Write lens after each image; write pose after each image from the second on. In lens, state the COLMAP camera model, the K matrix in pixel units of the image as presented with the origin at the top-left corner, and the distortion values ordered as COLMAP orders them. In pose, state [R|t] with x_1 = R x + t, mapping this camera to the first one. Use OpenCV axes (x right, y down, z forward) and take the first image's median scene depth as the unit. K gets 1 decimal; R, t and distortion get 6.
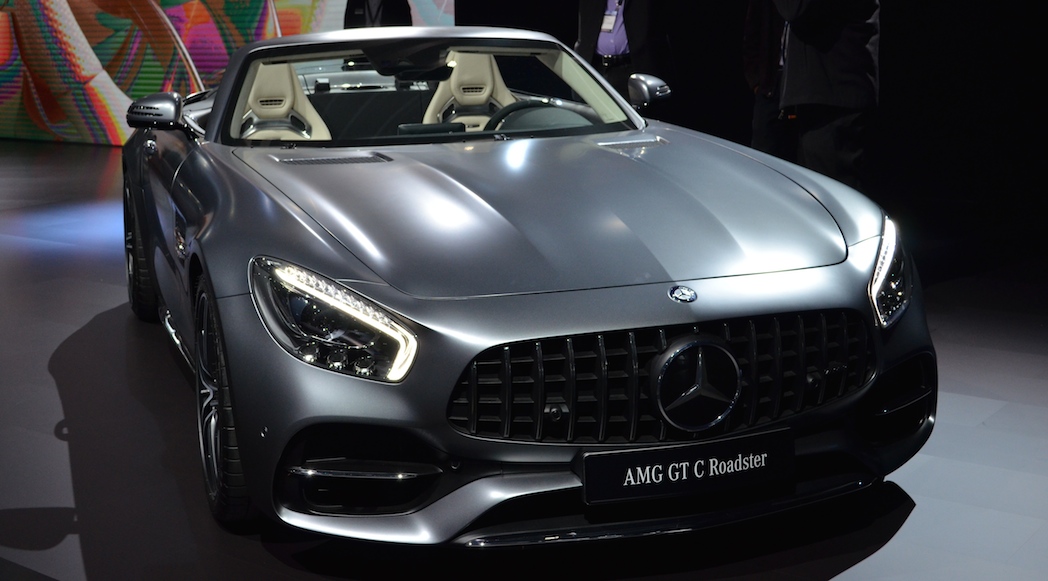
lens RADIAL K [[1413.9, 0, 524.4], [0, 1413.9, 290.8], [0, 0, 1]] dist [-0.097382, 0.000000]
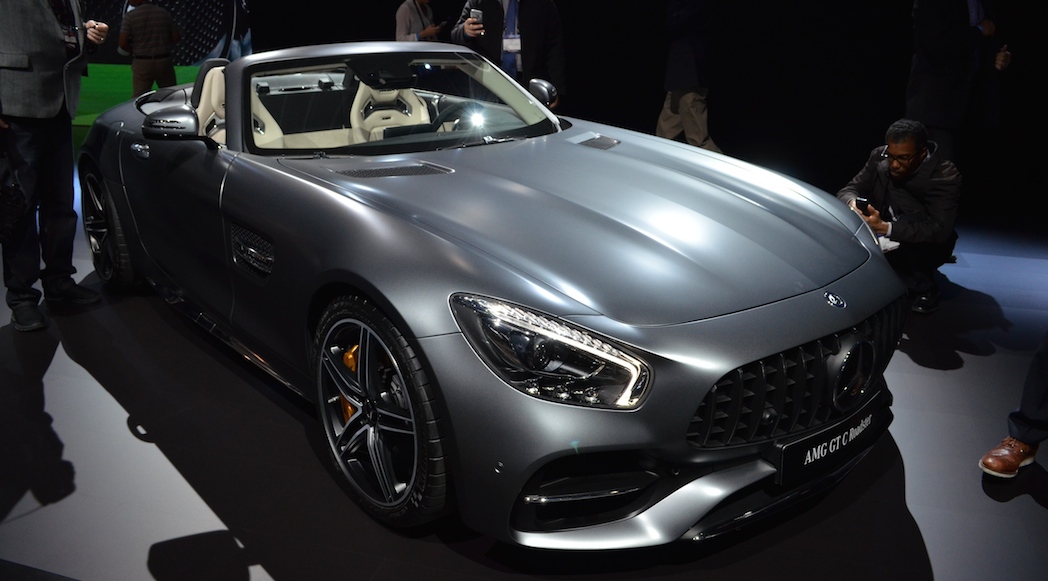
lens RADIAL K [[851.3, 0, 525.7], [0, 851.3, 291.6], [0, 0, 1]] dist [-0.099602, -0.003161]
pose [[0.930775, -0.093804, 0.353354, -0.268695], [0.047865, 0.989470, 0.136591, -0.080126], [-0.362447, -0.110223, 0.925464, 0.309464]]
